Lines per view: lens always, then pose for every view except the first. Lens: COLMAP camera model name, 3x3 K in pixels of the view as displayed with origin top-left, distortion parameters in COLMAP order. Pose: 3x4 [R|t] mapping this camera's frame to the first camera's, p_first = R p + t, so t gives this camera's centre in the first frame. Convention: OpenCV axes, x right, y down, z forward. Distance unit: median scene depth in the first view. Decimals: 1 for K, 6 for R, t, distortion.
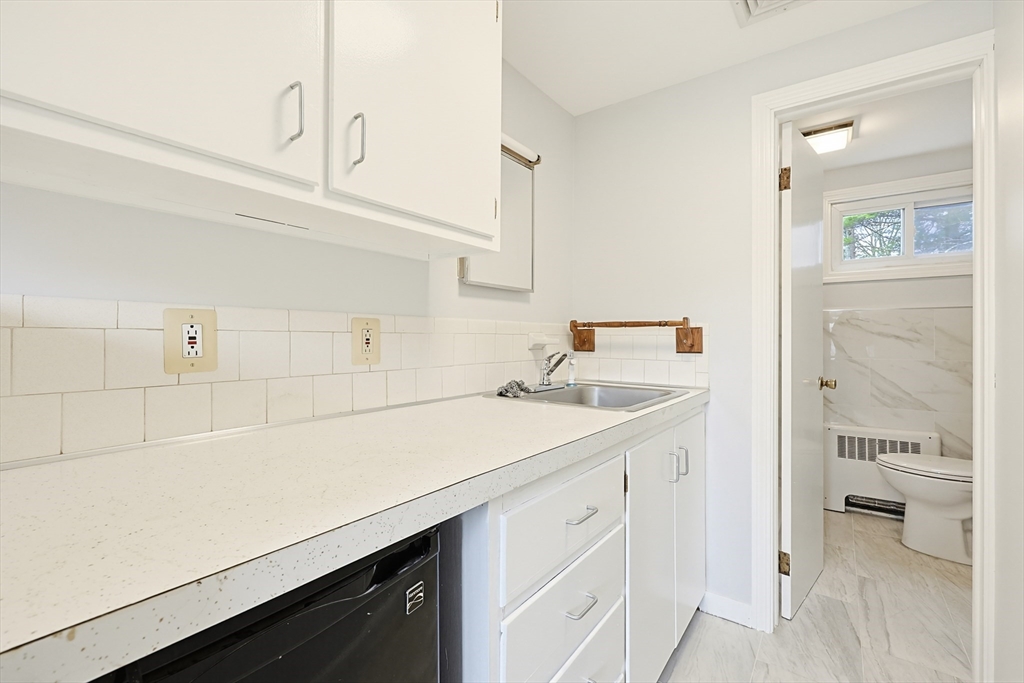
lens RADIAL K [[444.6, 0, 519.2], [0, 444.6, 339.3], [0, 0, 1]] dist [-0.000752, -0.000707]
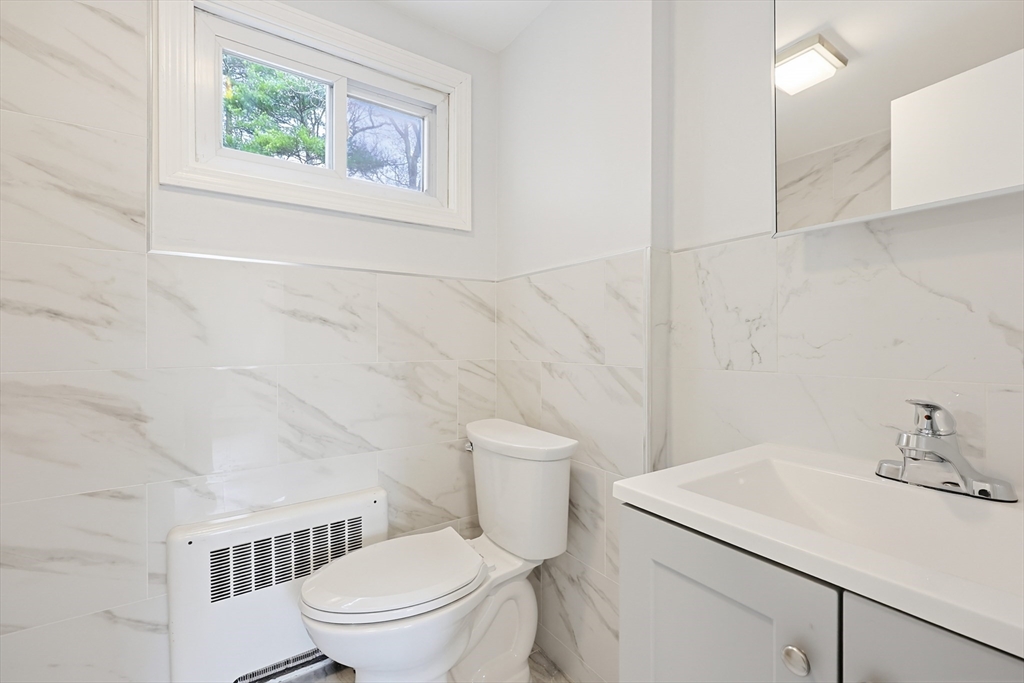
lens RADIAL K [[444.6, 0, 518.8], [0, 444.6, 338.4], [0, 0, 1]] dist [-0.000752, -0.000707]
pose [[0.363203, -0.000712, 0.931710, 0.644555], [0.005241, 0.999985, -0.001278, 0.025221], [-0.931695, 0.005347, 0.363201, 0.859008]]
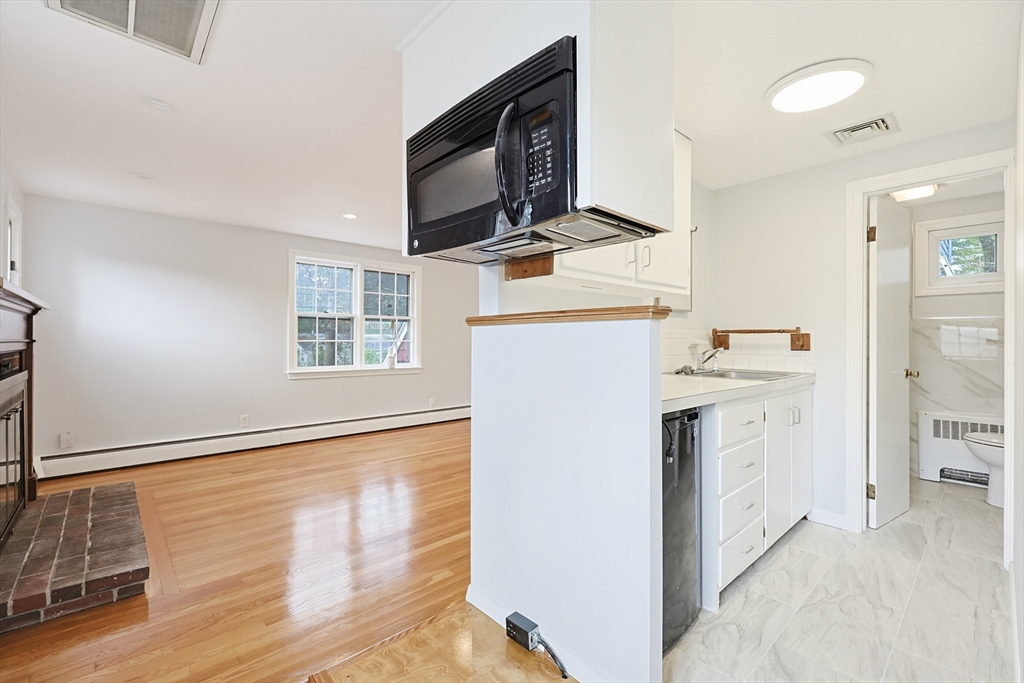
lens RADIAL K [[444.6, 0, 511.2], [0, 444.6, 340.6], [0, 0, 1]] dist [-0.000752, -0.000707]
pose [[0.978760, 0.000924, -0.205008, -0.265462], [-0.001085, 0.999999, -0.000672, -0.000495], [0.205007, 0.000880, 0.978760, -0.668045]]
